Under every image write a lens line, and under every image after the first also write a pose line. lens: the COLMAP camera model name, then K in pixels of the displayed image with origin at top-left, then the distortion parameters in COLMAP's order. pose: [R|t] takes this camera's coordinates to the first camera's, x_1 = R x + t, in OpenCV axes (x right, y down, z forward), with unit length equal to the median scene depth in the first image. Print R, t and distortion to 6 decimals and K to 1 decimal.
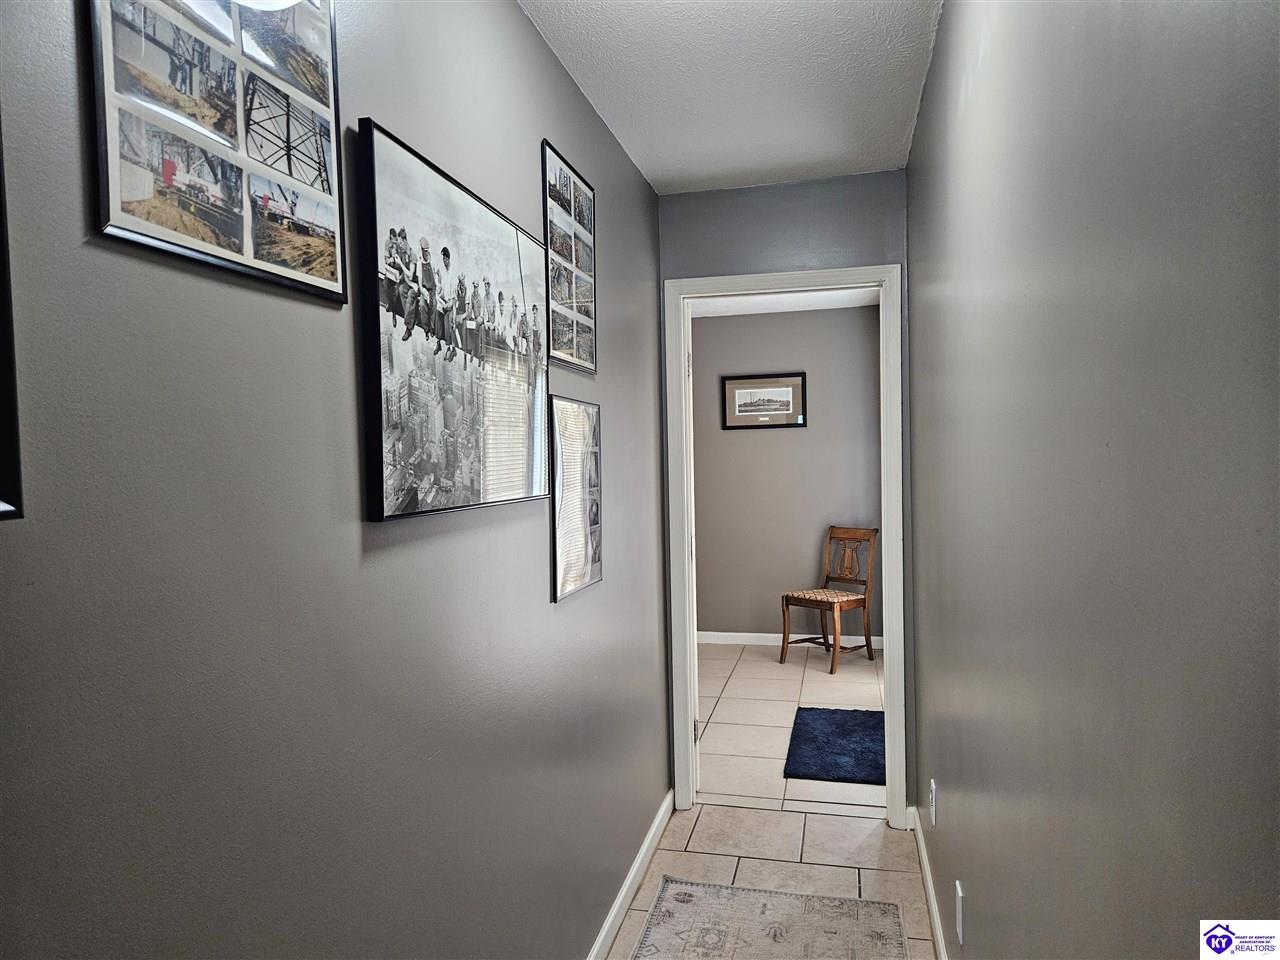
lens RADIAL K [[850.3, 0, 646.1], [0, 850.3, 478.1], [0, 0, 1]] dist [0.075946, -0.049394]
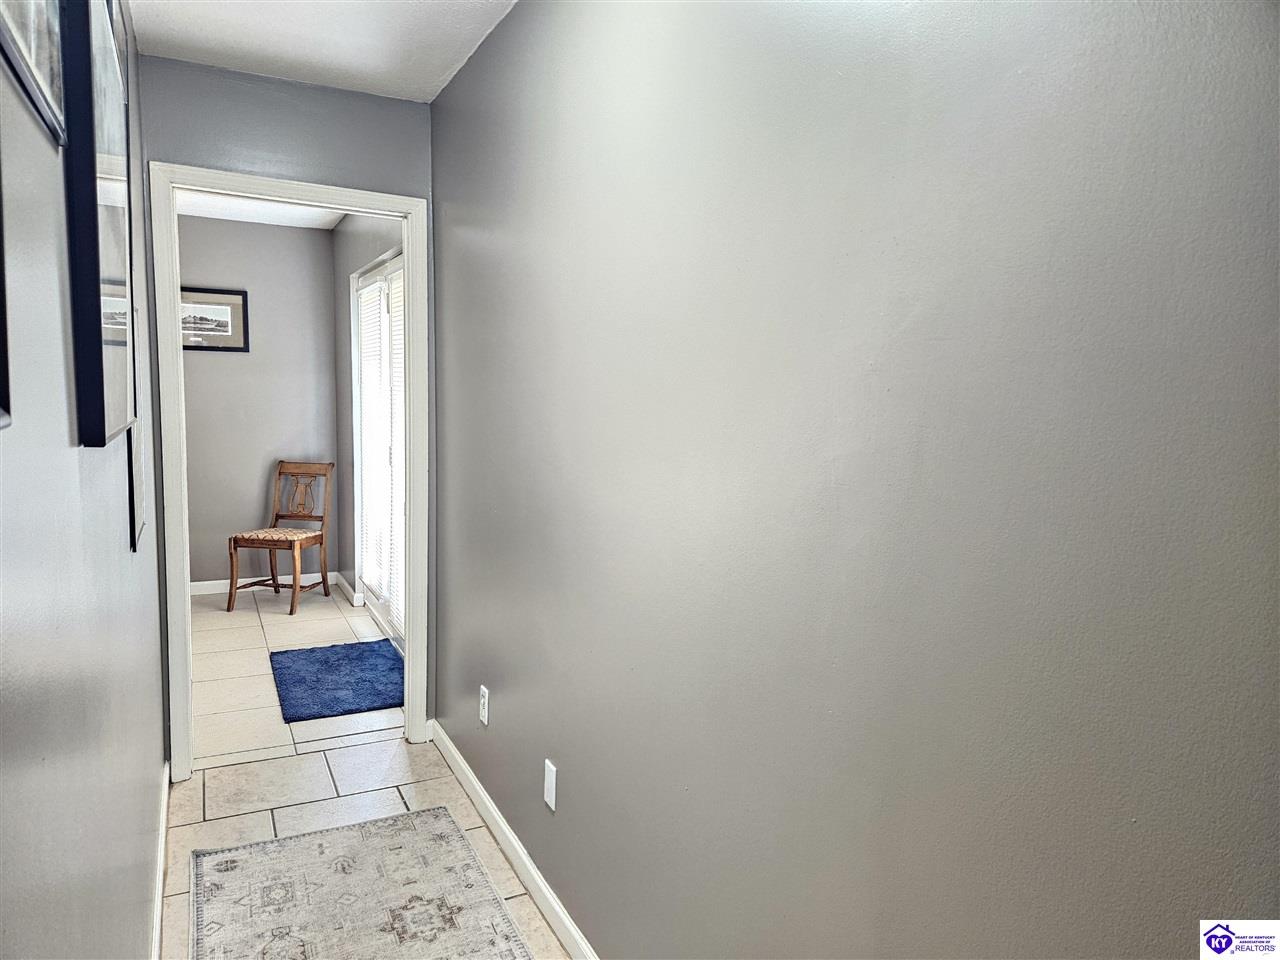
lens RADIAL K [[850.3, 0, 641.9], [0, 850.3, 475.7], [0, 0, 1]] dist [0.075946, -0.049394]
pose [[0.773471, -0.019767, 0.633523, -0.111570], [-0.025929, 0.997690, 0.062786, 0.003905], [-0.633301, -0.064990, 0.771172, 0.024691]]
